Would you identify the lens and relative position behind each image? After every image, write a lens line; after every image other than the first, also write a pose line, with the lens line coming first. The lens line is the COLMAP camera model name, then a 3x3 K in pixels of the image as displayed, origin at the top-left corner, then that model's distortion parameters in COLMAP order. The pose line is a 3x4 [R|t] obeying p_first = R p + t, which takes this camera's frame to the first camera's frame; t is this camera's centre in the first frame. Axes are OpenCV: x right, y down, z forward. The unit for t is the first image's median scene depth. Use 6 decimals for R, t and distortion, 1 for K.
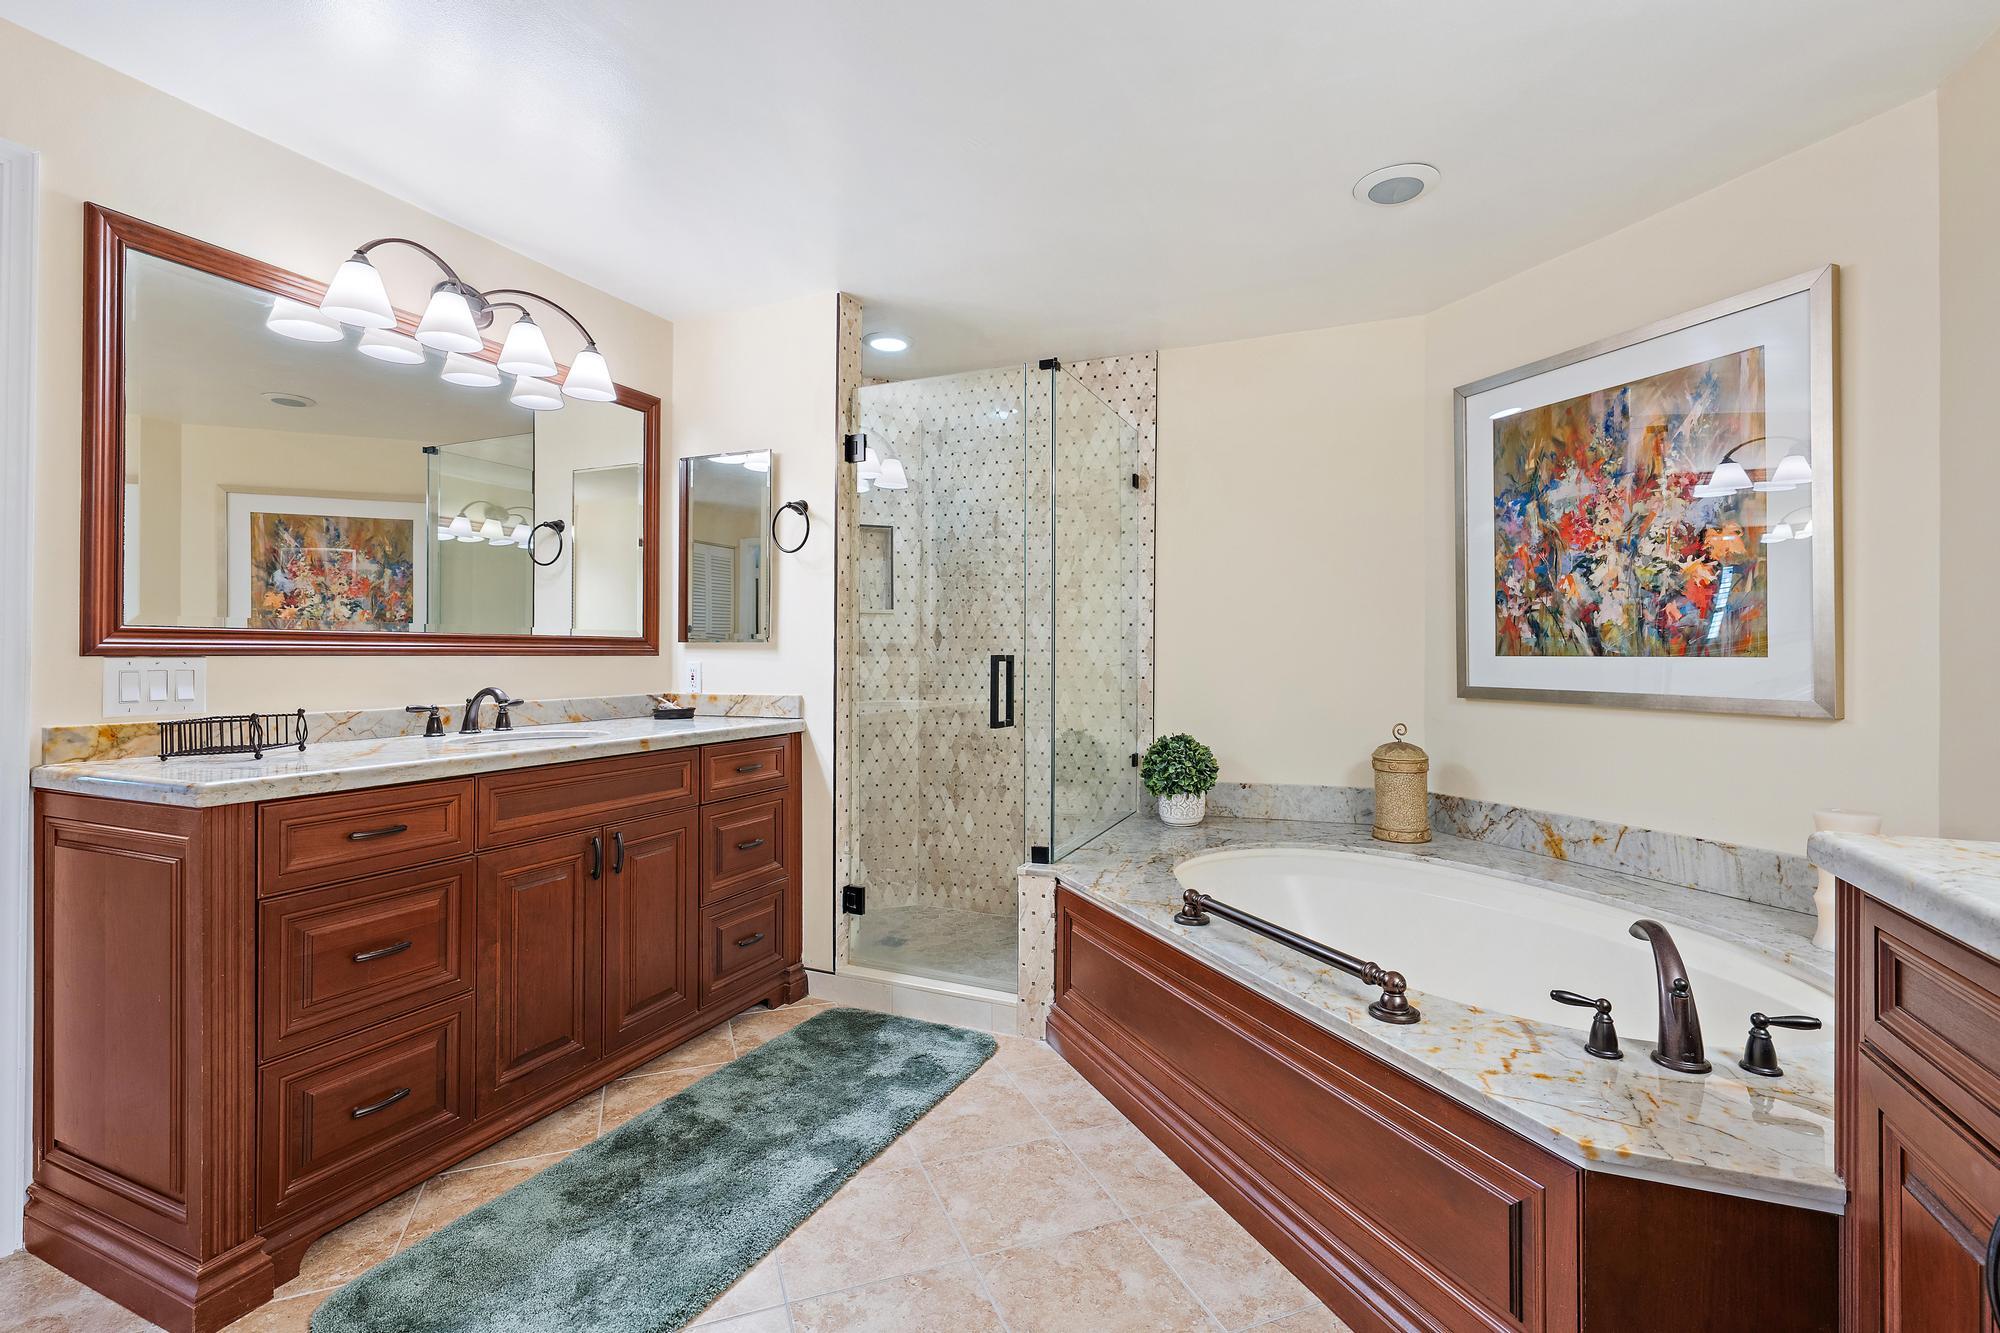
lens RADIAL K [[895.9, 0, 1000.4], [0, 895.9, 655.2], [0, 0, 1]] dist [-0.018997, -0.000249]
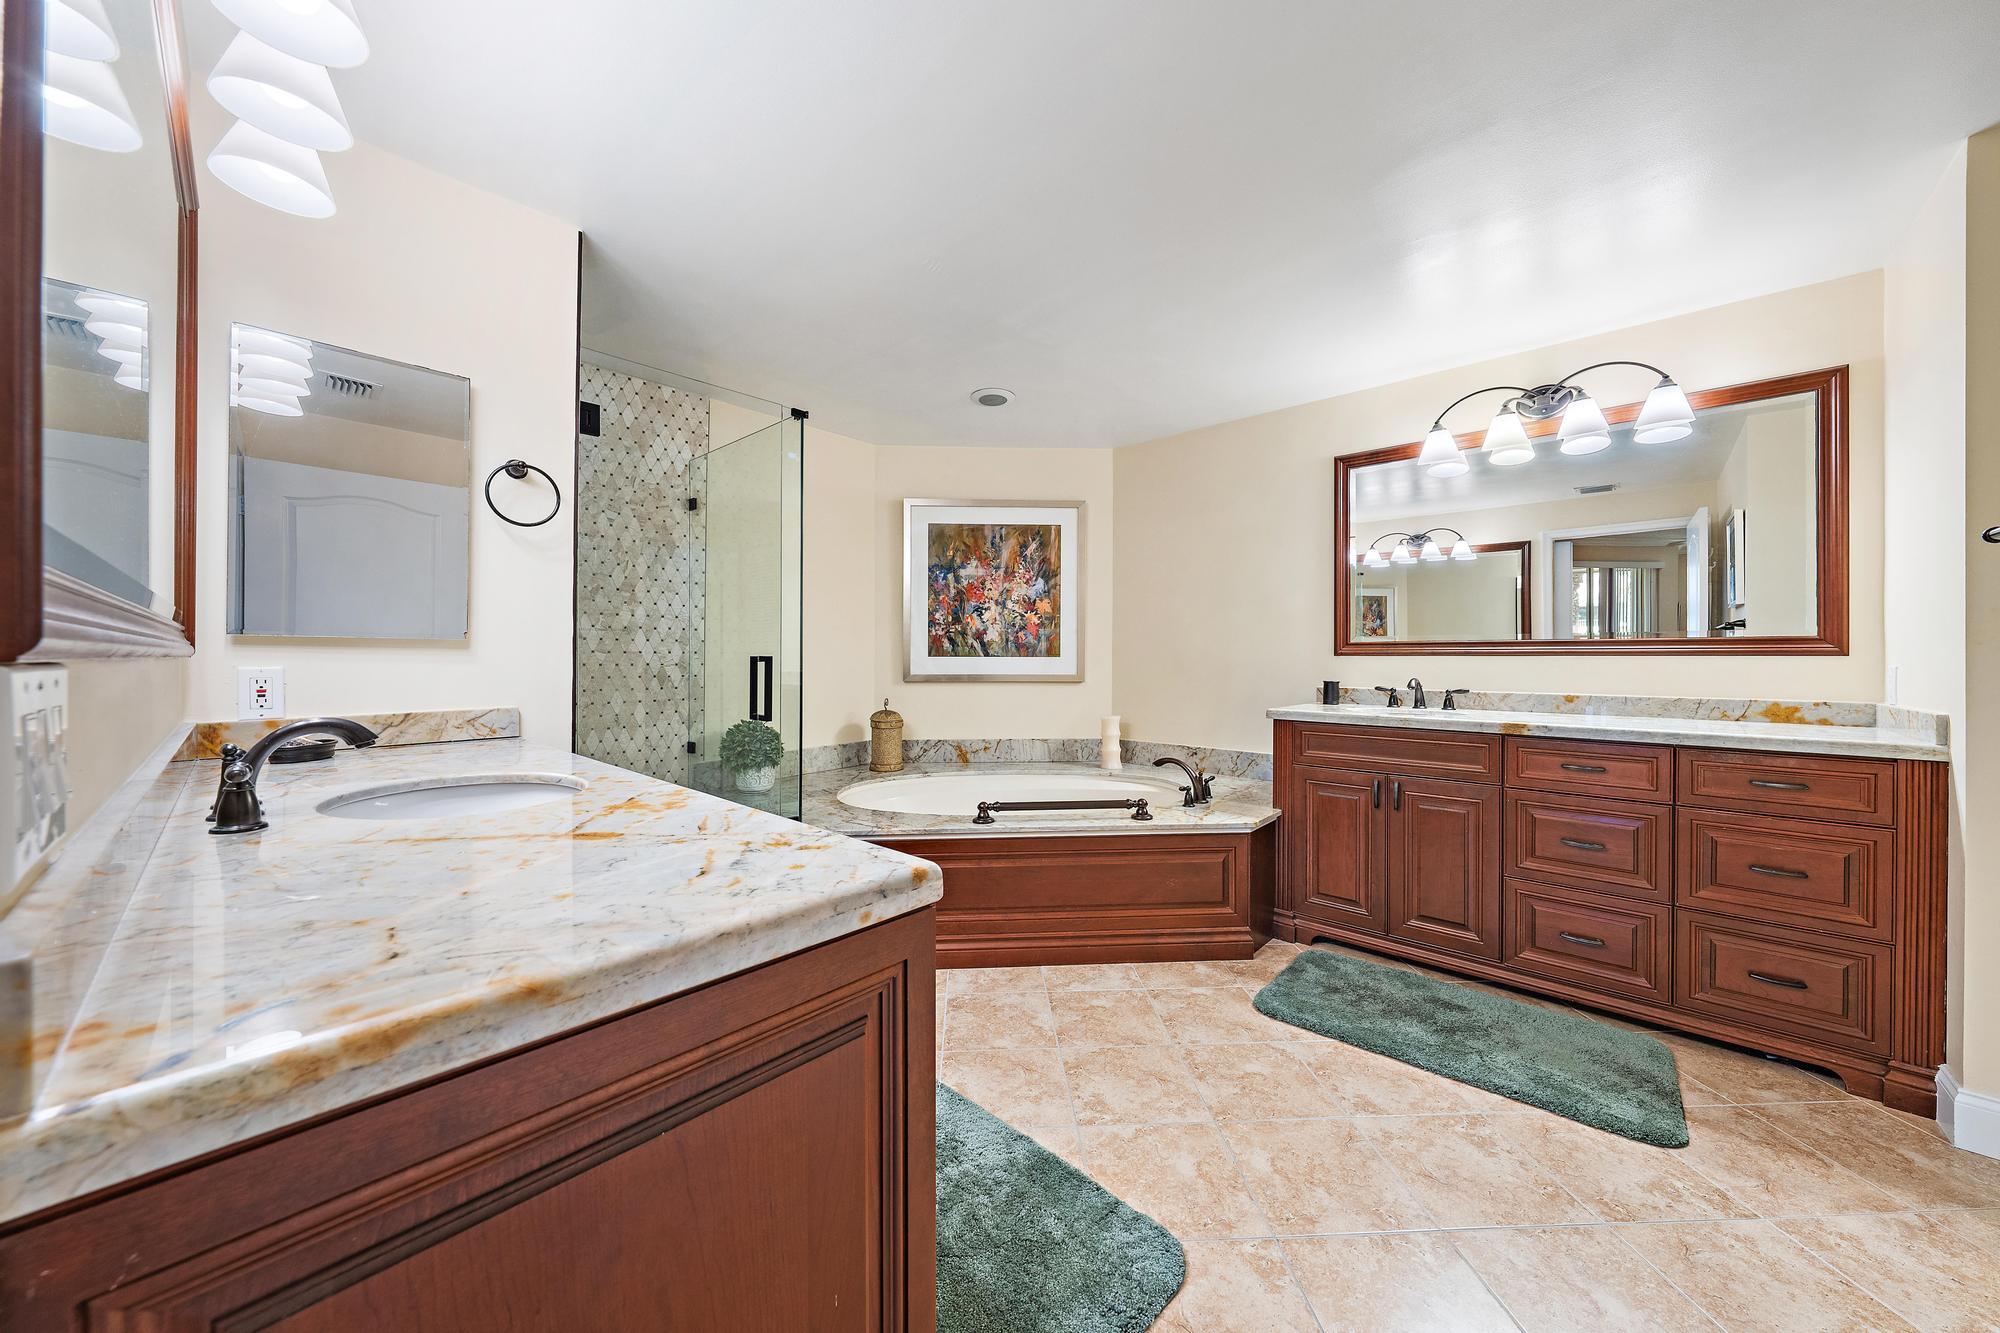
lens RADIAL K [[700.1, 0, 1002.6], [0, 700.1, 658.2], [0, 0, 1]] dist [0.001086, -0.000001]
pose [[0.305739, -0.004426, 0.952105, -0.798712], [-0.002016, 0.999984, 0.005296, -0.003719], [-0.952113, -0.003539, 0.305726, 0.473380]]
